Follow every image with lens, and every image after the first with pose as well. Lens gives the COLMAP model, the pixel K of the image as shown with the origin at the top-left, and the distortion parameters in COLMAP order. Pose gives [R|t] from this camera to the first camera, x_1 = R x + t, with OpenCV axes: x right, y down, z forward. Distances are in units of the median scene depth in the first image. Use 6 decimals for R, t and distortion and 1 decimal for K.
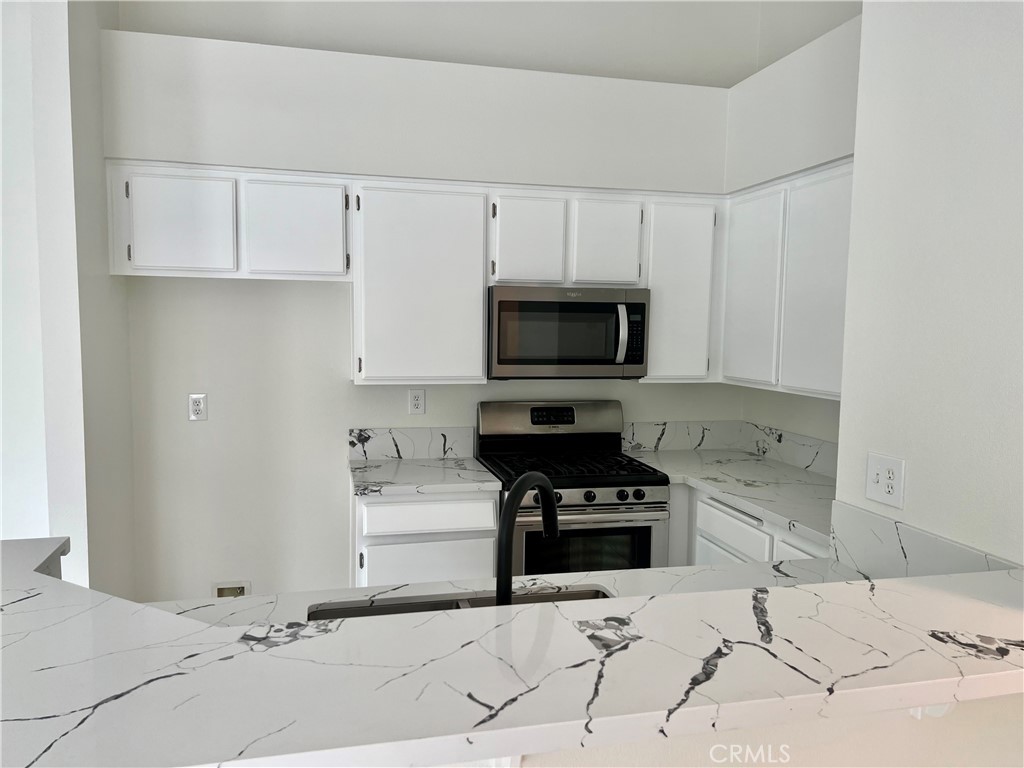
lens RADIAL K [[767.5, 0, 506.4], [0, 767.5, 382.8], [0, 0, 1]] dist [0.069829, 0.000715]
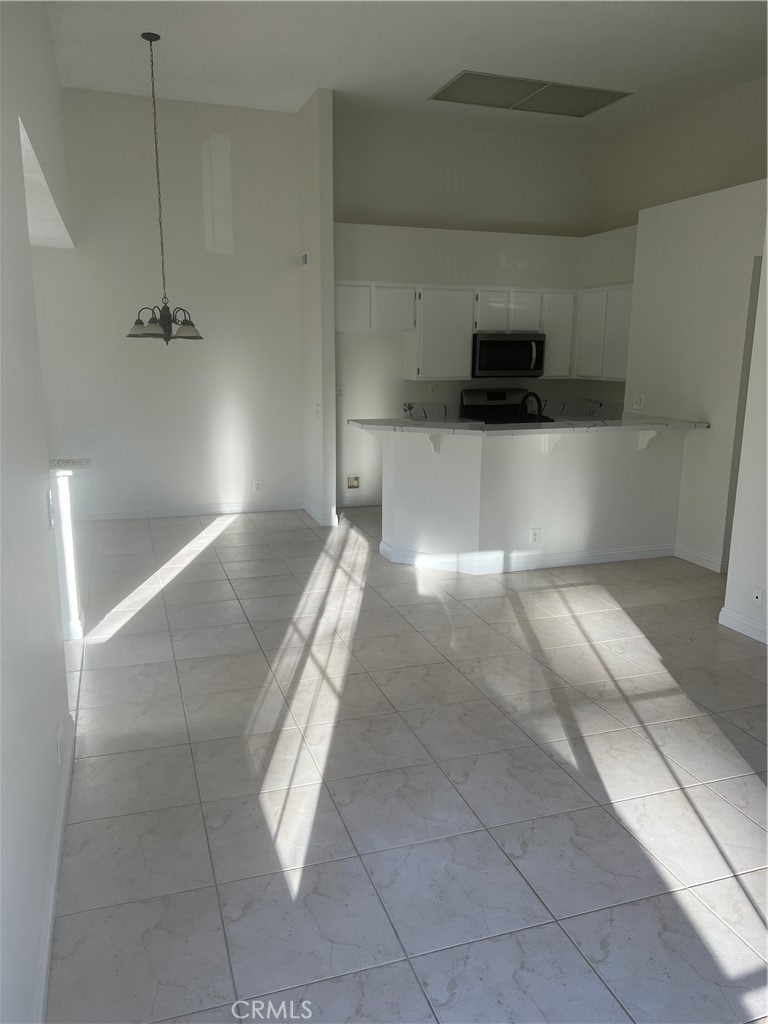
lens RADIAL K [[767.5, 0, 387.2], [0, 767.5, 516.3], [0, 0, 1]] dist [0.069829, 0.000715]
pose [[0.995095, -0.027520, 0.095021, -0.478762], [0.014888, 0.991247, 0.131176, 0.094521], [-0.097799, -0.129118, 0.986795, -1.168357]]
